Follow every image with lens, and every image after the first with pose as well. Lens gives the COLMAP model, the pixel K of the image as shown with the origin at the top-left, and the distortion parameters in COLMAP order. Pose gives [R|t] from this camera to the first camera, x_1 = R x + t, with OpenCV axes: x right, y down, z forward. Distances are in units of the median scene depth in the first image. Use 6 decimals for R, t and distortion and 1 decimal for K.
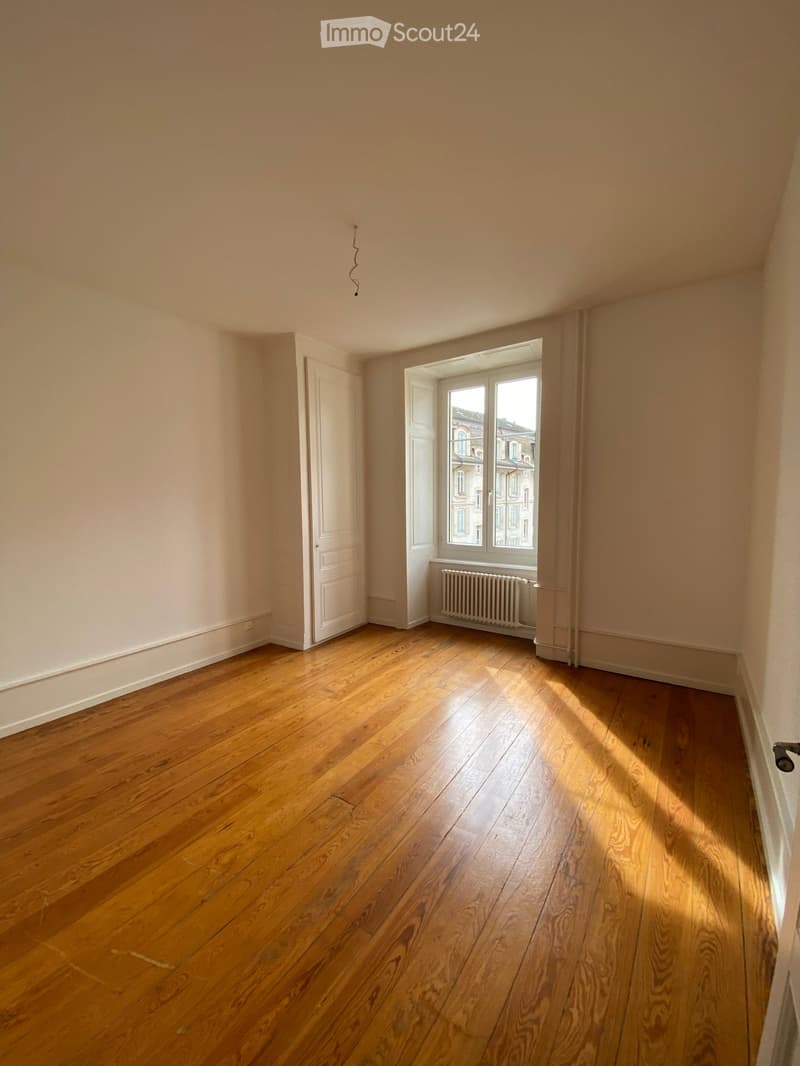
lens RADIAL K [[436.6, 0, 400.0], [0, 436.6, 533.0], [0, 0, 1]] dist [0.029899, -0.024401]
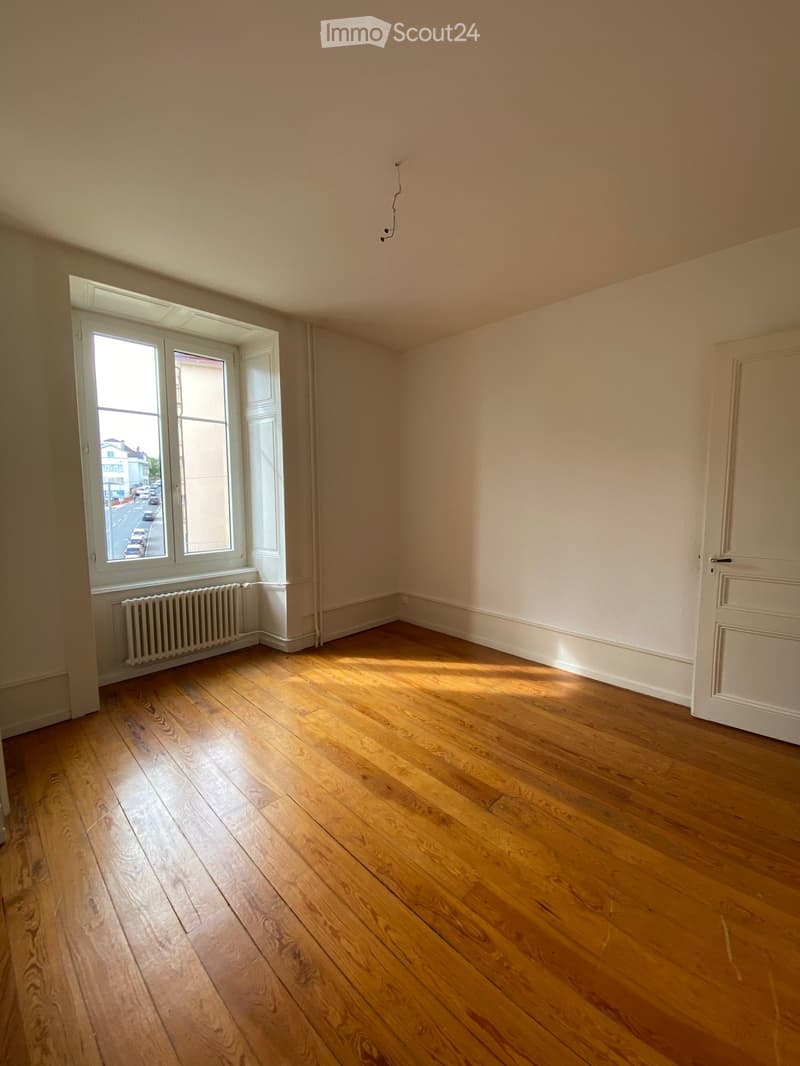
lens RADIAL K [[436.6, 0, 400.0], [0, 436.6, 533.0], [0, 0, 1]] dist [0.029899, -0.024401]
pose [[0.173069, -0.085632, 0.981180, -0.937419], [0.085406, 0.993765, 0.071666, -0.063195], [-0.981200, 0.071396, 0.179304, 0.866846]]
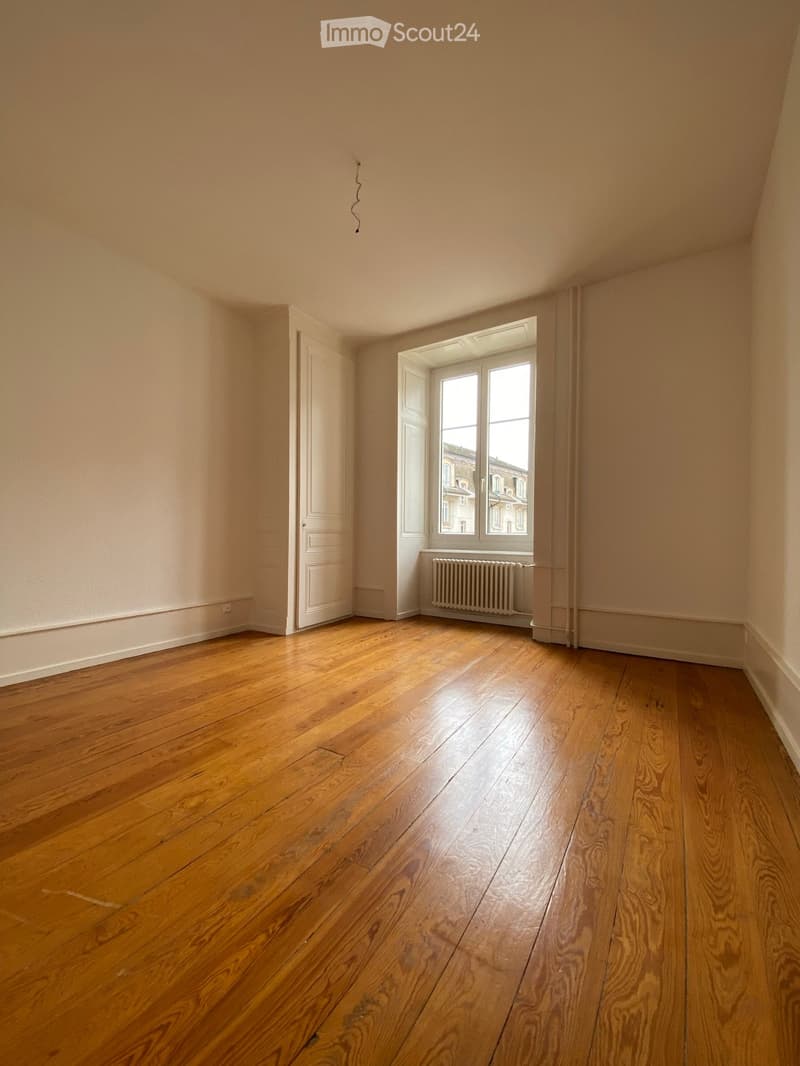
lens RADIAL K [[436.6, 0, 400.0], [0, 436.6, 533.0], [0, 0, 1]] dist [0.029899, -0.024401]
pose [[0.999051, 0.018345, 0.039492, -0.030533], [-0.014856, 0.996106, -0.086898, 0.216693], [-0.040932, 0.086229, 0.995434, 0.072890]]
